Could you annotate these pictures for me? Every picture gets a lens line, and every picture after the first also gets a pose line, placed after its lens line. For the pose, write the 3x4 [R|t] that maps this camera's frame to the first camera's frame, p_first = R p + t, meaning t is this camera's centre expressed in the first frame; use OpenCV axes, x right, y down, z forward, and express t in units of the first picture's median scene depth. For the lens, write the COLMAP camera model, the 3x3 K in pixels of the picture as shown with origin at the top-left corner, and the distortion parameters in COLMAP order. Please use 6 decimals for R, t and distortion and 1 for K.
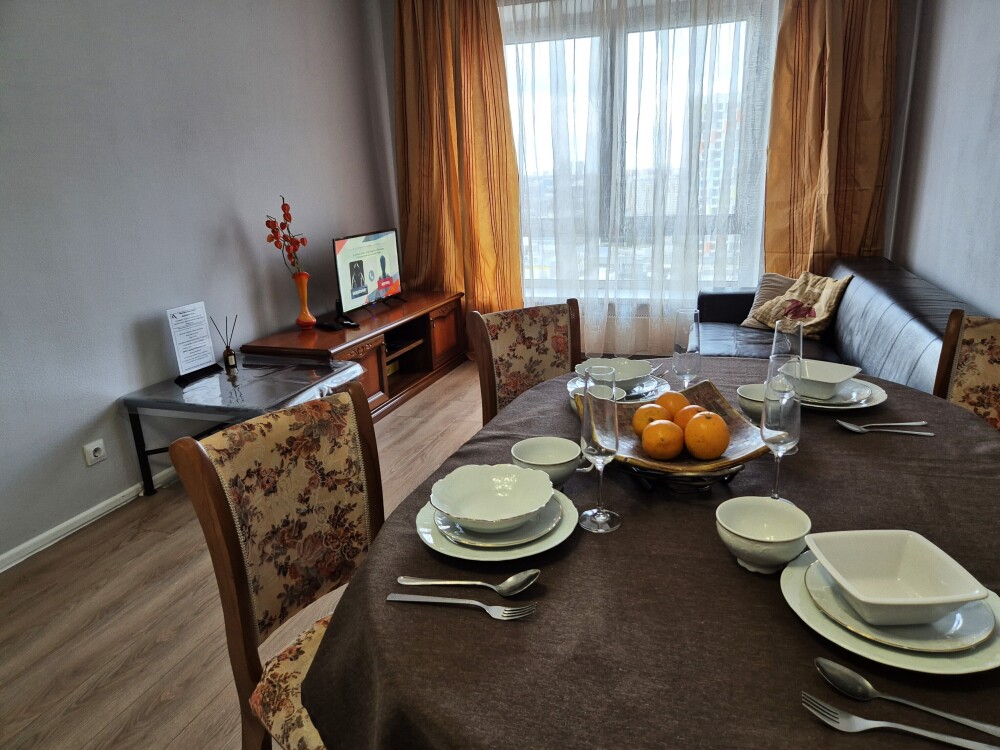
lens RADIAL K [[677.0, 0, 500.4], [0, 677.0, 371.8], [0, 0, 1]] dist [0.052495, -0.032373]
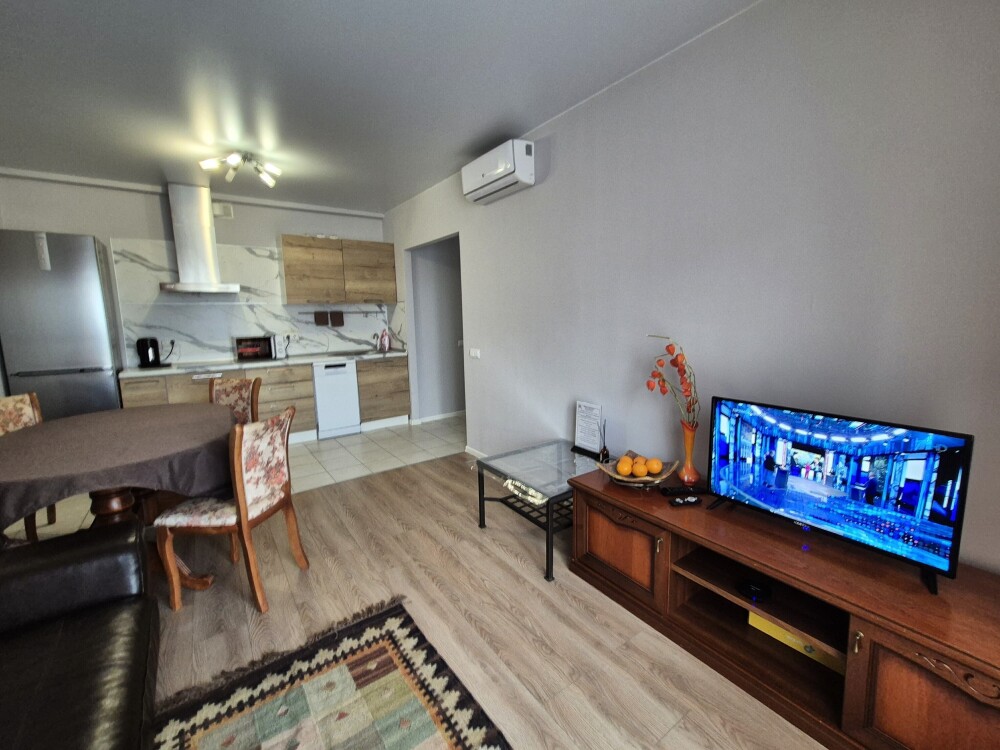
lens RADIAL K [[416.4, 0, 498.1], [0, 416.4, 368.5], [0, 0, 1]] dist [0.002657, 0.002566]
pose [[-0.595161, 0.155516, -0.788415, 0.251813], [-0.181555, 0.929708, 0.320439, -0.332721], [0.782829, 0.333854, -0.525091, 1.064493]]
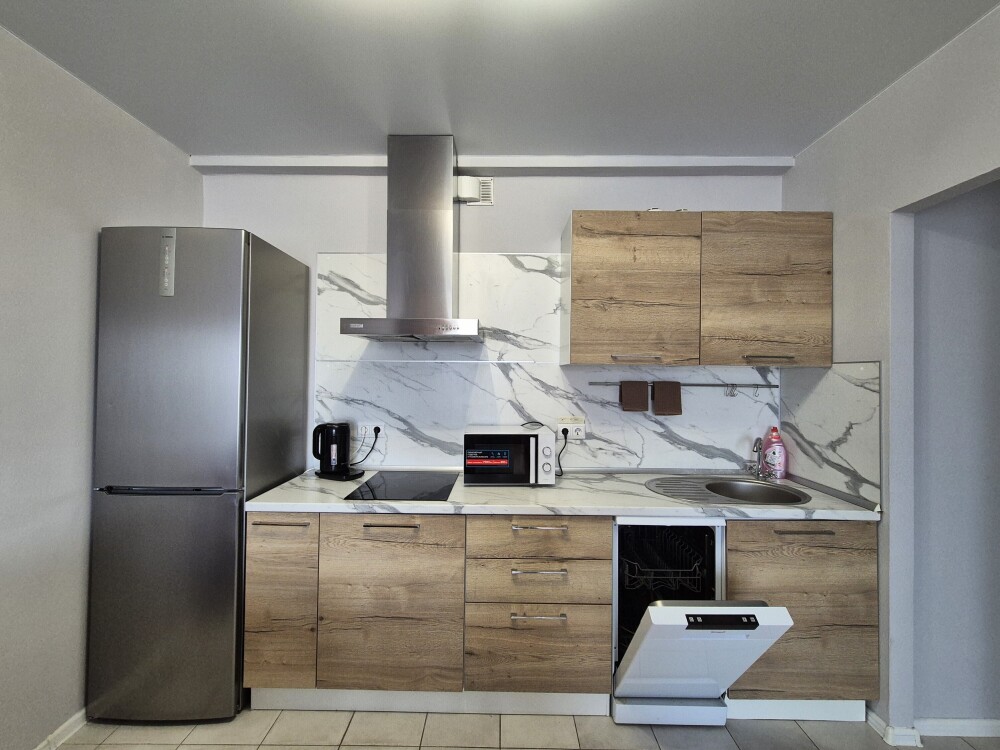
lens RADIAL K [[416.4, 0, 508.4], [0, 416.4, 377.3], [0, 0, 1]] dist [0.002657, 0.002566]
pose [[-0.948501, 0.033118, -0.315037, -0.126299], [-0.060759, 0.957034, 0.283538, -0.137222], [0.310891, 0.288077, -0.905736, 0.346445]]
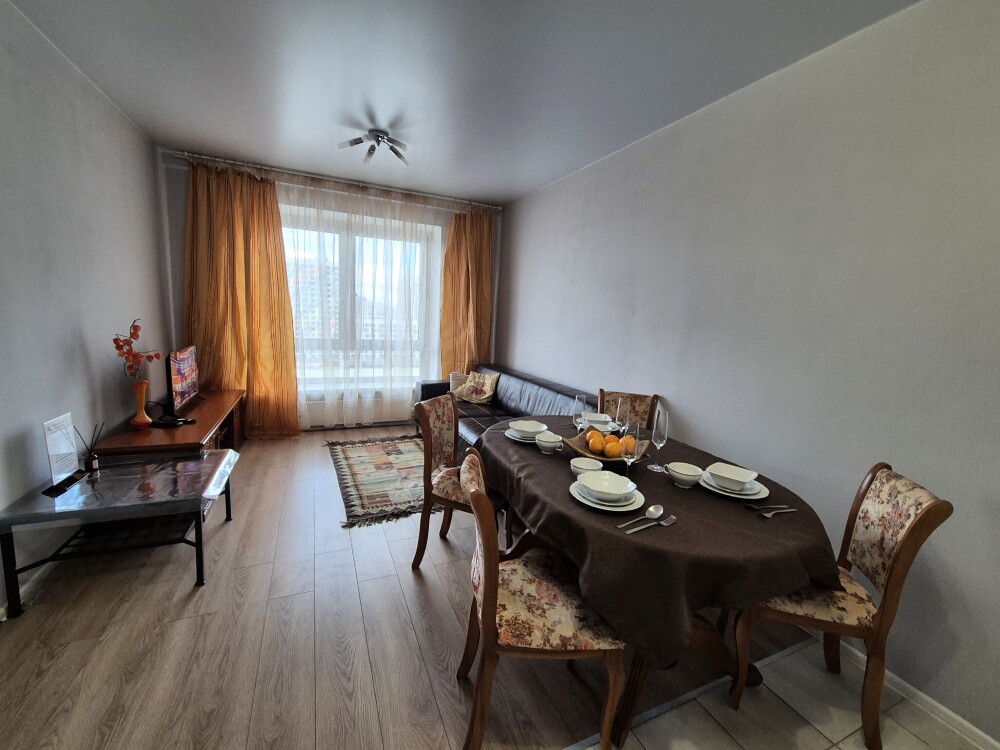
lens RADIAL K [[416.4, 0, 502.5], [0, 416.4, 374.8], [0, 0, 1]] dist [0.002657, 0.002566]
pose [[0.735292, -0.026859, 0.677218, -0.329958], [0.111137, 0.990467, -0.081384, -0.028263], [-0.668576, 0.135105, 0.731268, 0.049007]]
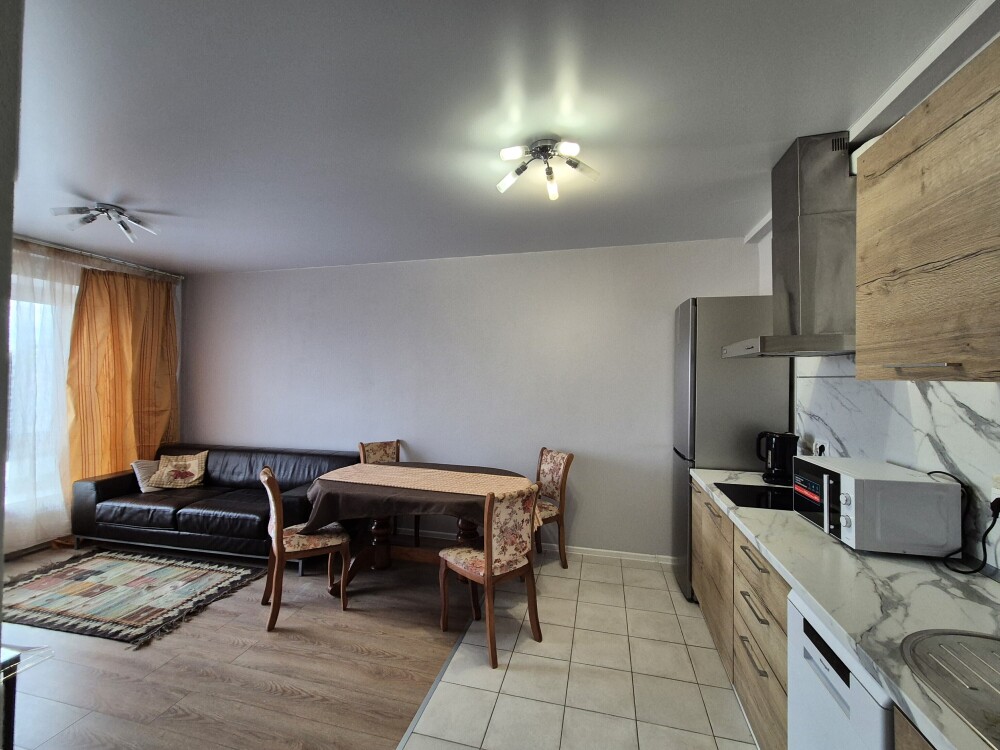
lens RADIAL K [[416.4, 0, 491.8], [0, 416.4, 374.5], [0, 0, 1]] dist [0.002657, 0.002566]
pose [[-0.064397, 0.045845, 0.996871, -0.721790], [0.273242, 0.961578, -0.026571, -0.090395], [-0.959787, 0.270676, -0.074450, 0.219137]]
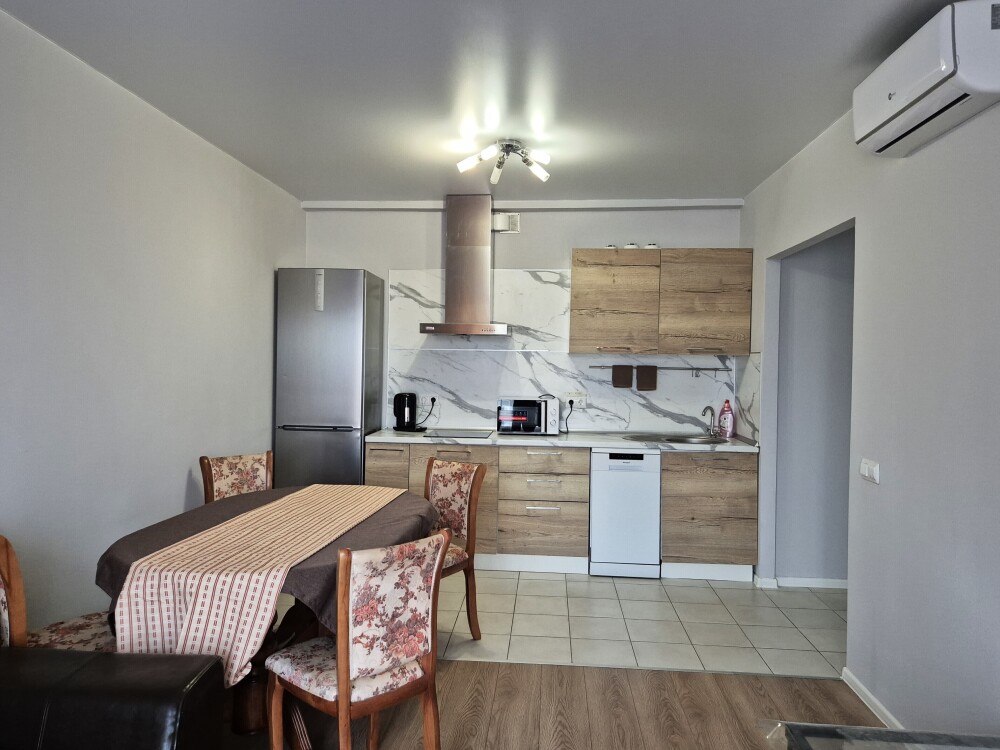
lens RADIAL K [[677.0, 0, 501.7], [0, 677.0, 375.2], [0, 0, 1]] dist [0.052495, -0.032373]
pose [[-0.971393, 0.028891, -0.235716, 0.059987], [-0.043937, 0.953573, 0.297939, -0.345470], [0.233380, 0.299772, -0.925025, 1.059790]]
